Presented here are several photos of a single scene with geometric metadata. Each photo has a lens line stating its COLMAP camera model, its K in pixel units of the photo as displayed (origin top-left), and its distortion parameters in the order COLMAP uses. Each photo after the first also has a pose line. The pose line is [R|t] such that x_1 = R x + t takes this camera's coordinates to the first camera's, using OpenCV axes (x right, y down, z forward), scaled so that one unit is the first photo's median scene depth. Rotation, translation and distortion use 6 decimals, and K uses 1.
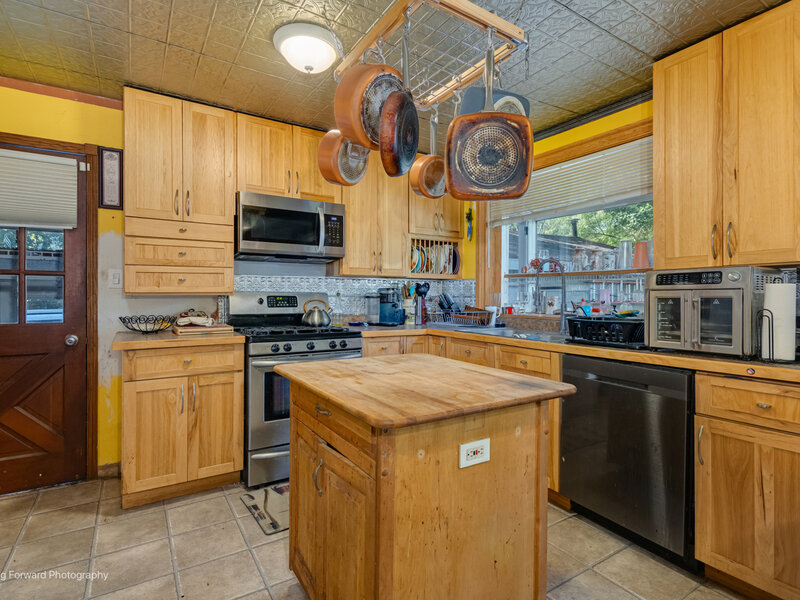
lens RADIAL K [[418.6, 0, 400.0], [0, 418.6, 300.0], [0, 0, 1]] dist [-0.000763, 0.000254]
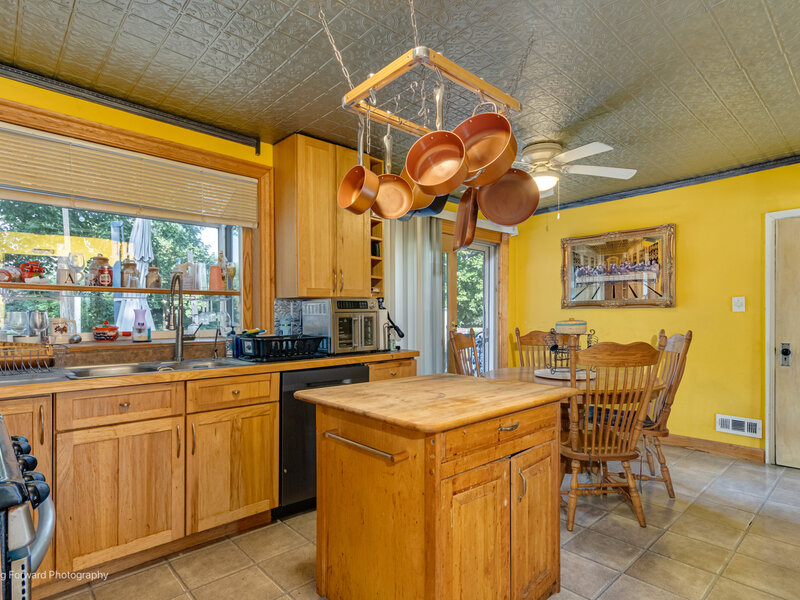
lens RADIAL K [[444.9, 0, 401.3], [0, 444.9, 319.7], [0, 0, 1]] dist [-0.001289, -0.000332]
pose [[-0.179912, -0.013110, 0.983595, -0.611916], [0.008690, 0.999851, 0.014917, -0.012915], [-0.983644, 0.011231, -0.179771, 0.726870]]
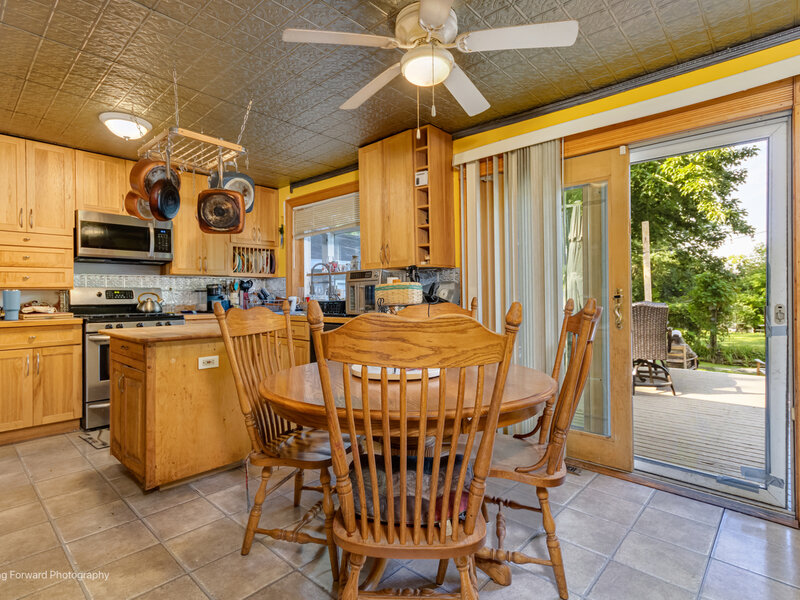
lens RADIAL K [[416.0, 0, 399.7], [0, 416.0, 295.1], [0, 0, 1]] dist [0.001947, -0.000141]
pose [[0.965446, -0.013449, 0.260257, 0.245395], [0.016593, 0.999813, -0.009887, 0.036398], [-0.260075, 0.013863, 0.965489, -0.516746]]
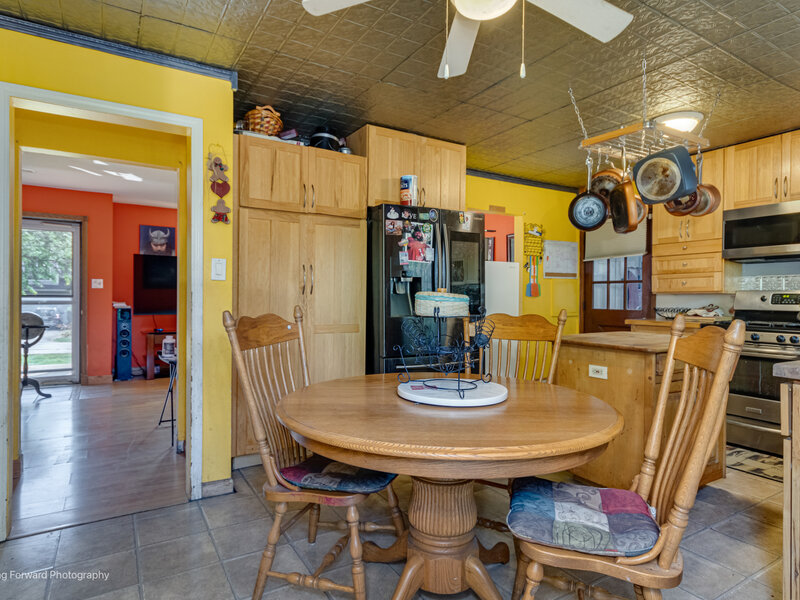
lens RADIAL K [[474.5, 0, 400.0], [0, 474.5, 300.0], [0, 0, 1]] dist [0.004049, 0.001954]
pose [[-0.020417, 0.002696, -0.999788, 1.060759], [-0.017354, 0.999845, 0.003051, 0.021799], [0.999641, 0.017412, -0.020367, 0.062787]]
